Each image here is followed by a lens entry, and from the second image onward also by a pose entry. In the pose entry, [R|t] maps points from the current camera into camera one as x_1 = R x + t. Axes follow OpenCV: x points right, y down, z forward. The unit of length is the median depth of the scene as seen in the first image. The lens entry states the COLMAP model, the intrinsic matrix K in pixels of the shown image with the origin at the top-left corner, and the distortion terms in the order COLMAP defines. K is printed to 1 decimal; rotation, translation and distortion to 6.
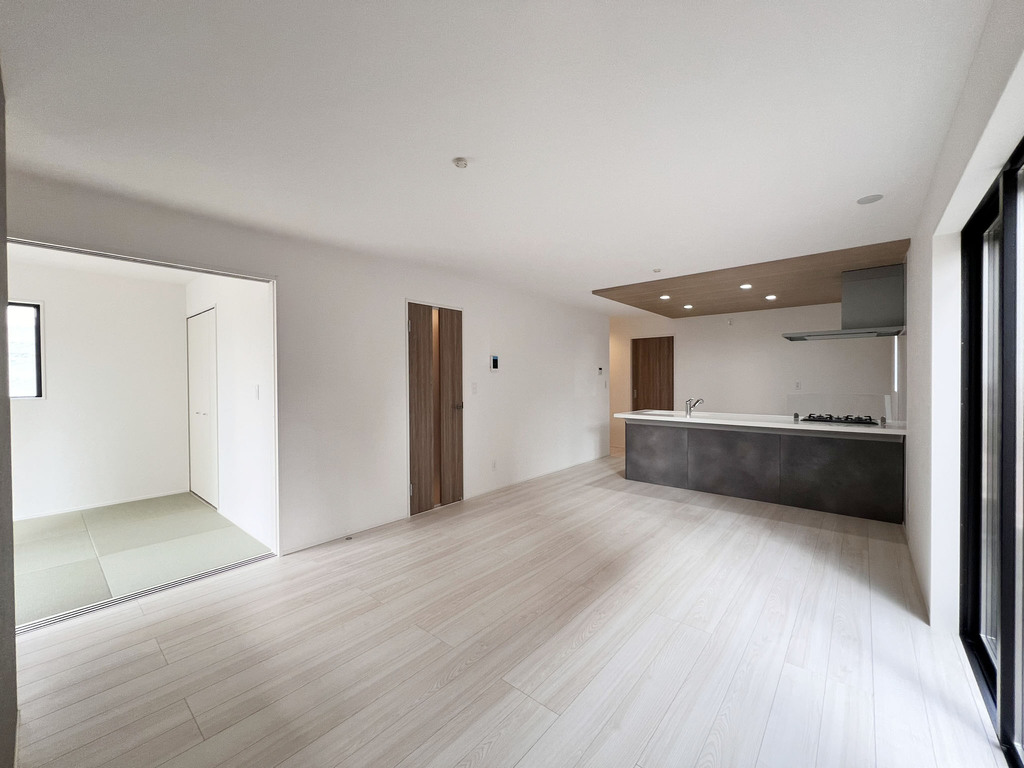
lens RADIAL K [[411.1, 0, 511.5], [0, 411.1, 383.5], [0, 0, 1]] dist [0.000787, -0.000445]
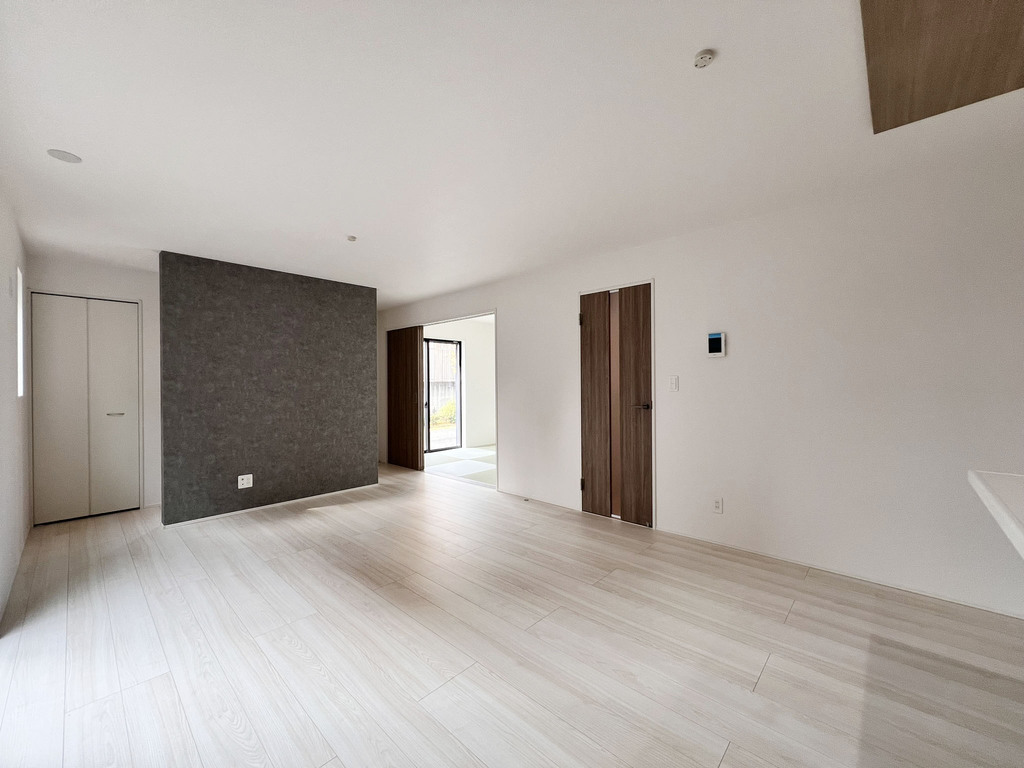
lens RADIAL K [[411.1, 0, 510.4], [0, 411.1, 382.4], [0, 0, 1]] dist [0.000787, -0.000445]
pose [[-0.048124, 0.002217, -0.998839, 0.680018], [-0.001925, 0.999995, 0.002312, 0.009825], [0.998840, 0.002034, -0.048120, 0.793278]]
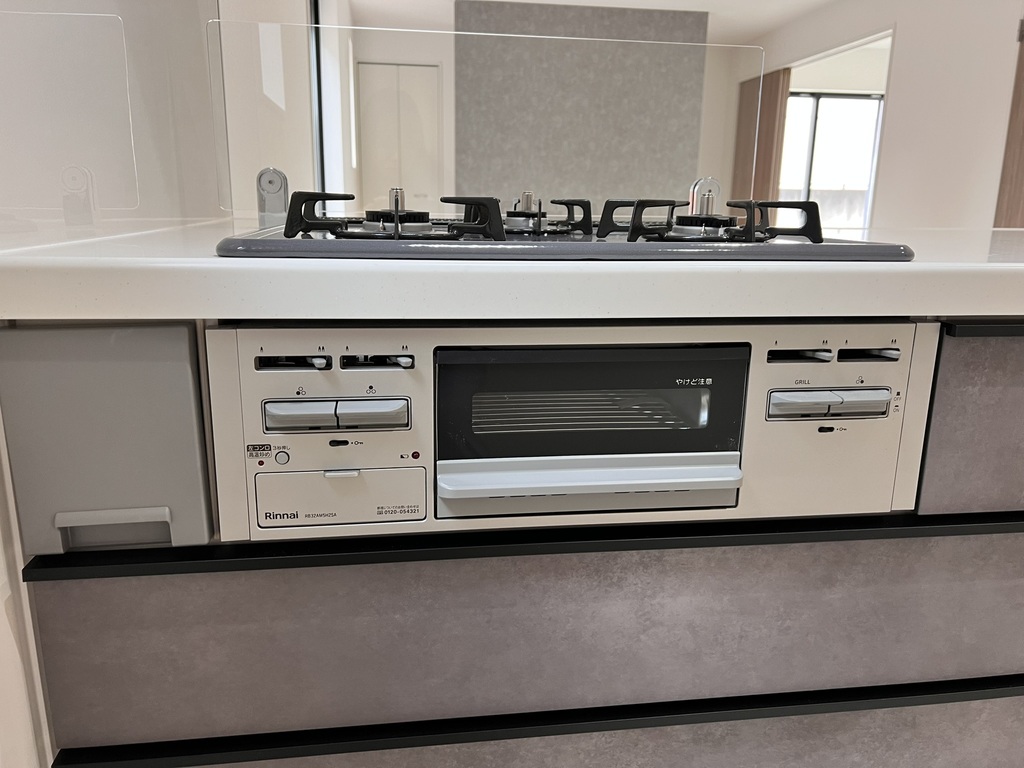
lens RADIAL K [[771.2, 0, 513.7], [0, 771.2, 385.6], [0, 0, 1]] dist [0.007433, -0.037545]
pose [[-0.662022, 0.168984, -0.730186, 0.926107], [-0.017783, 0.970435, 0.240707, 0.079670], [0.749273, 0.172338, -0.639444, 1.116645]]
